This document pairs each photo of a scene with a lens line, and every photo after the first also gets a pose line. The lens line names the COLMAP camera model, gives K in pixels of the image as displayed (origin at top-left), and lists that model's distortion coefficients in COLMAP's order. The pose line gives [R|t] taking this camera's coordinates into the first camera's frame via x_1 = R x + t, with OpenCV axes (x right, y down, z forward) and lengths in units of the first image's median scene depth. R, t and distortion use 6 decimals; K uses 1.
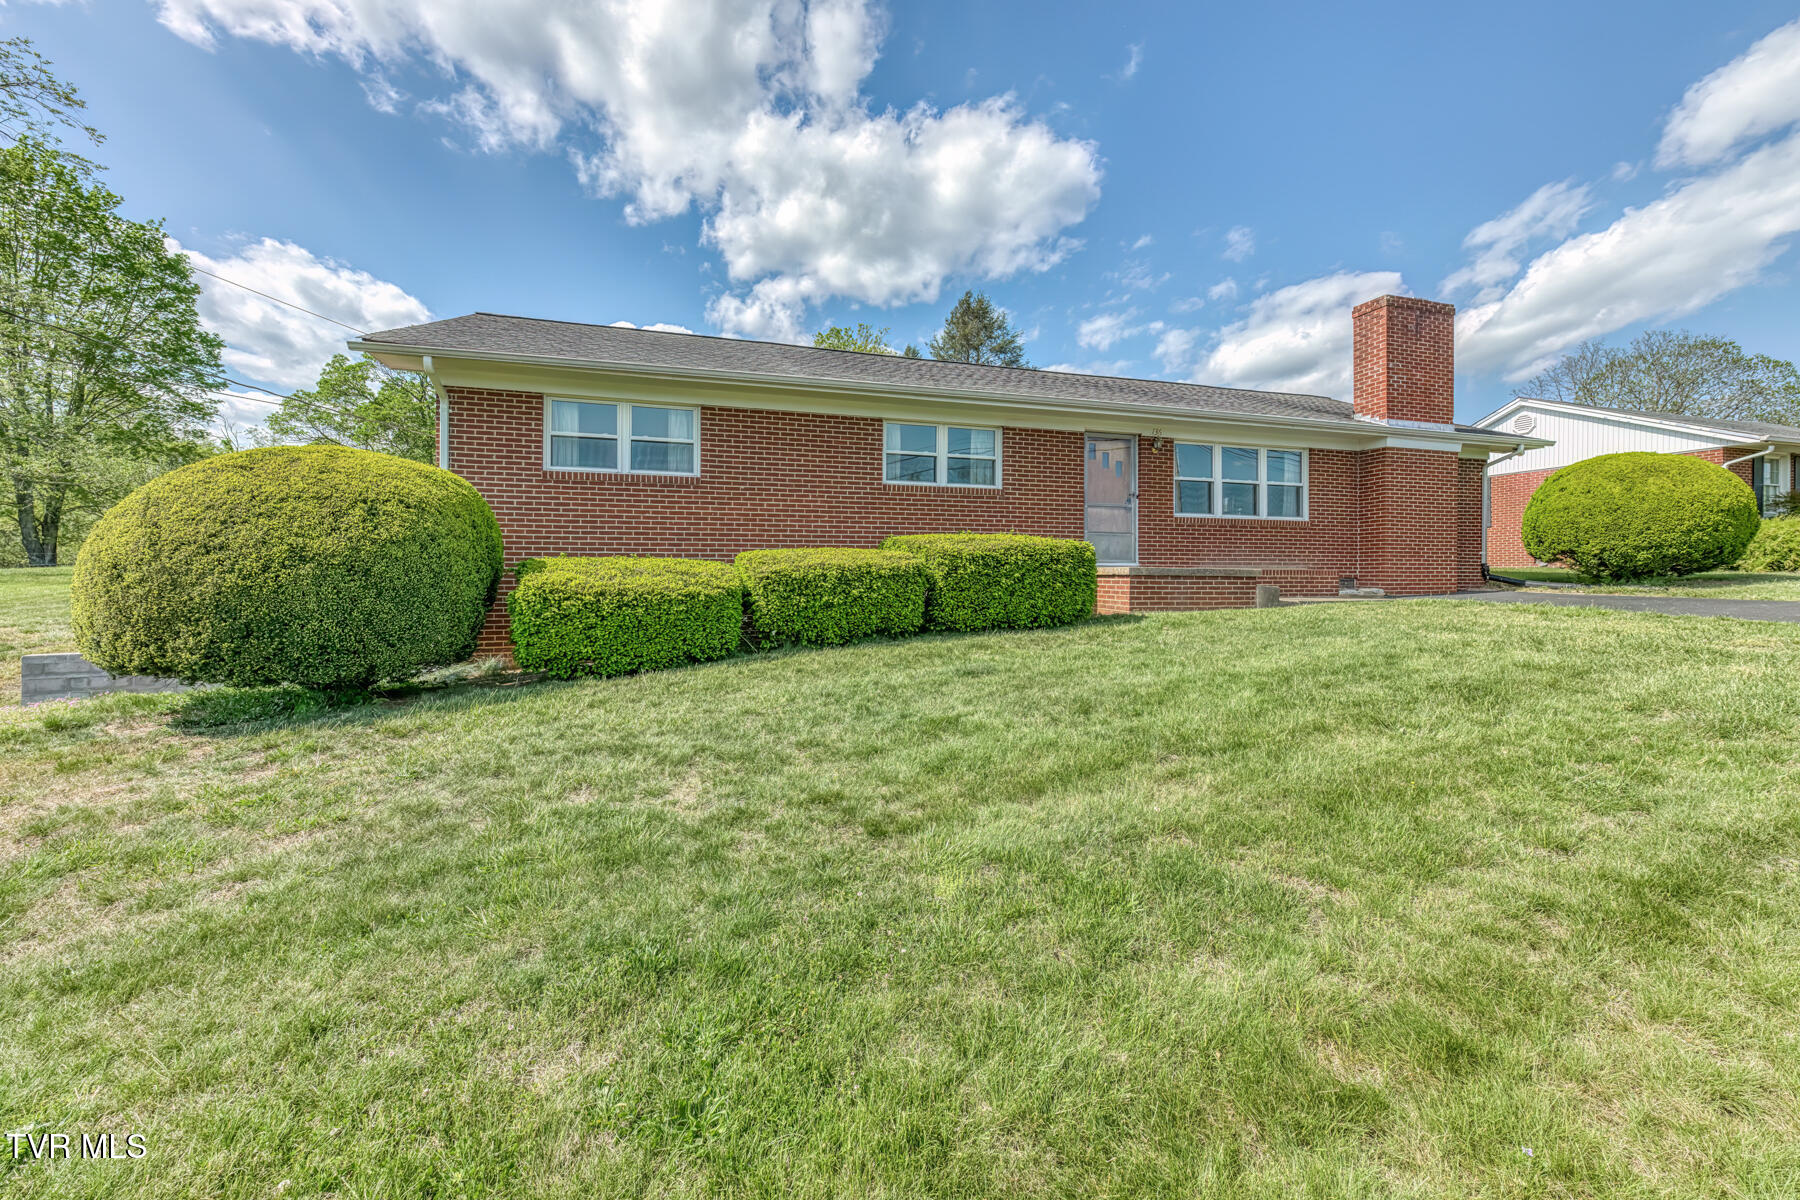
lens RADIAL K [[832.3, 0, 990.8], [0, 832.3, 540.9], [0, 0, 1]] dist [0.015033, -0.000541]
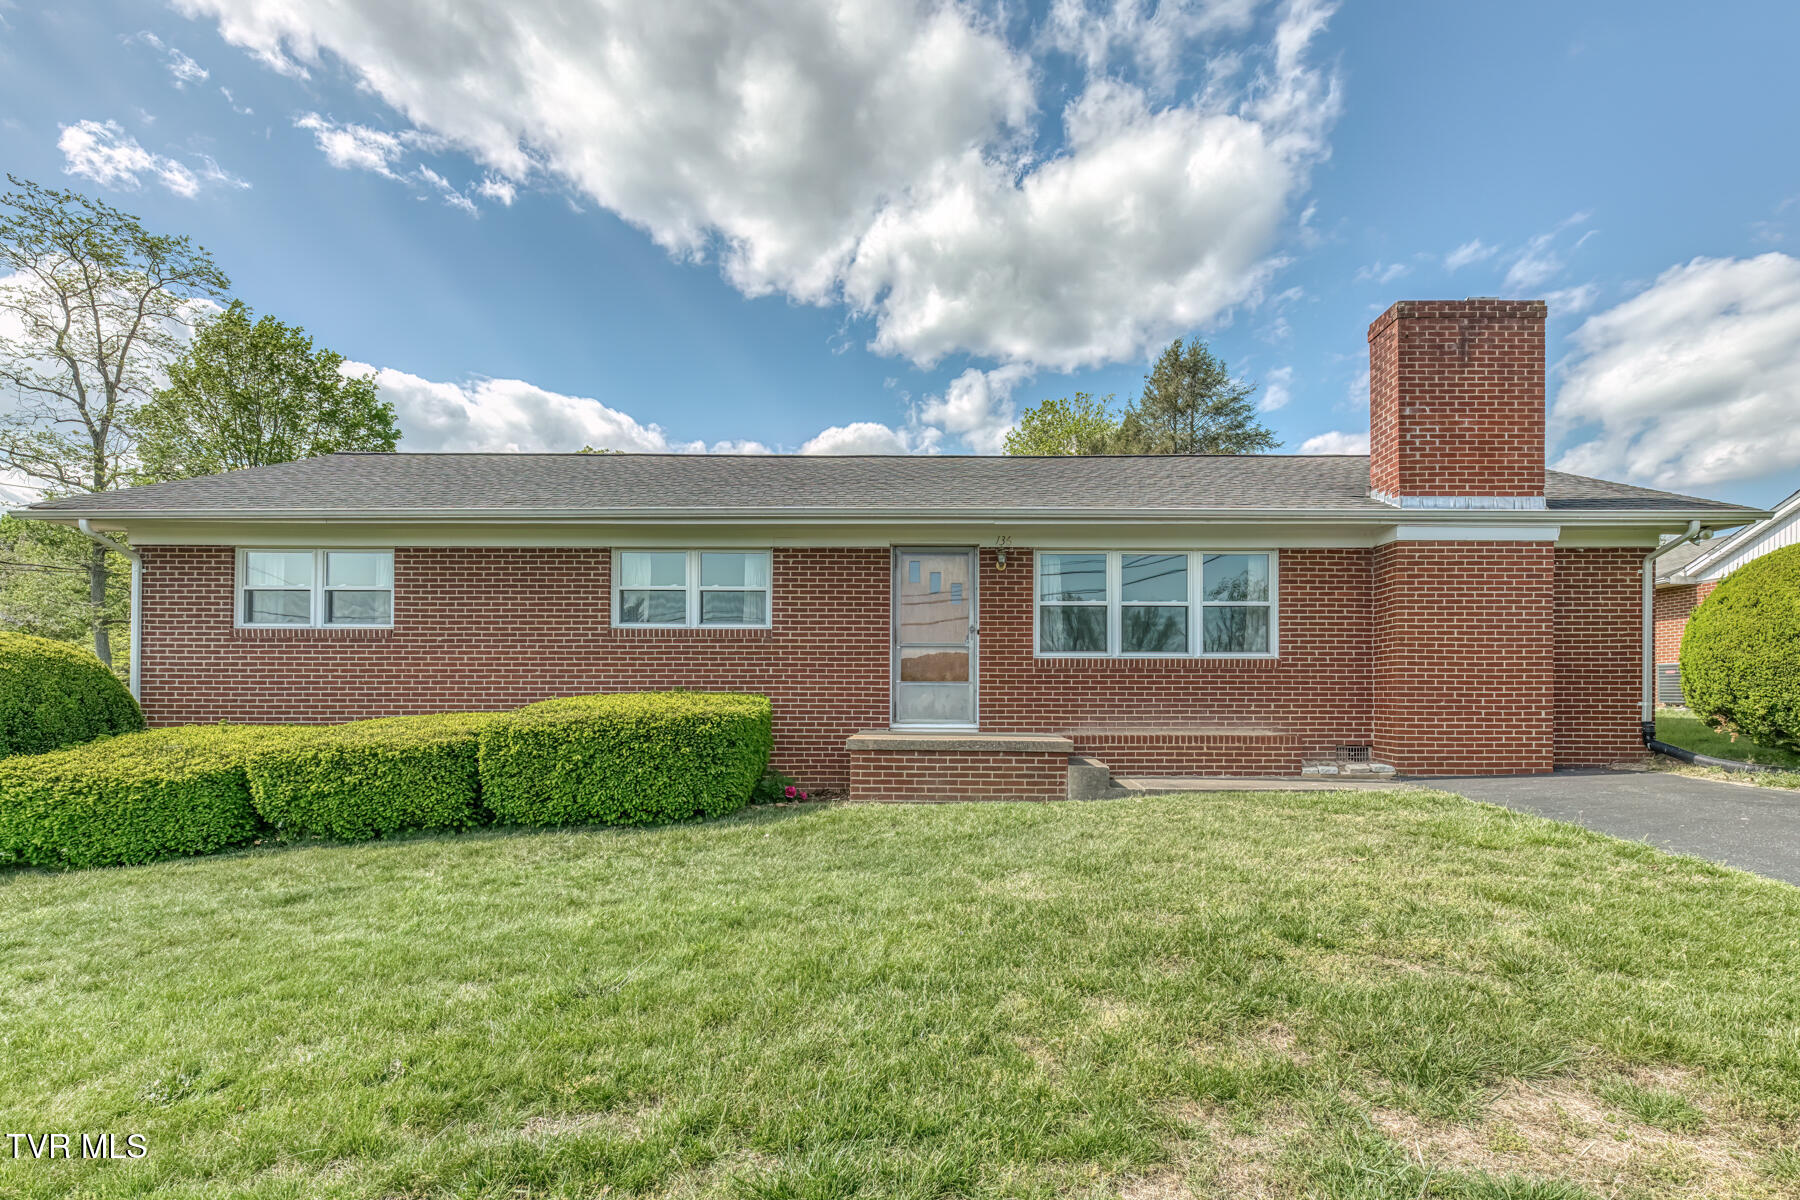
lens RADIAL K [[1016.8, 0, 900.1], [0, 1016.8, 650.9], [0, 0, 1]] dist [0.005316, 0.001359]
pose [[0.933340, -0.015887, -0.358643, 0.405296], [0.013587, 0.999868, -0.008934, -0.027947], [0.358738, 0.003466, 0.933432, 0.147071]]
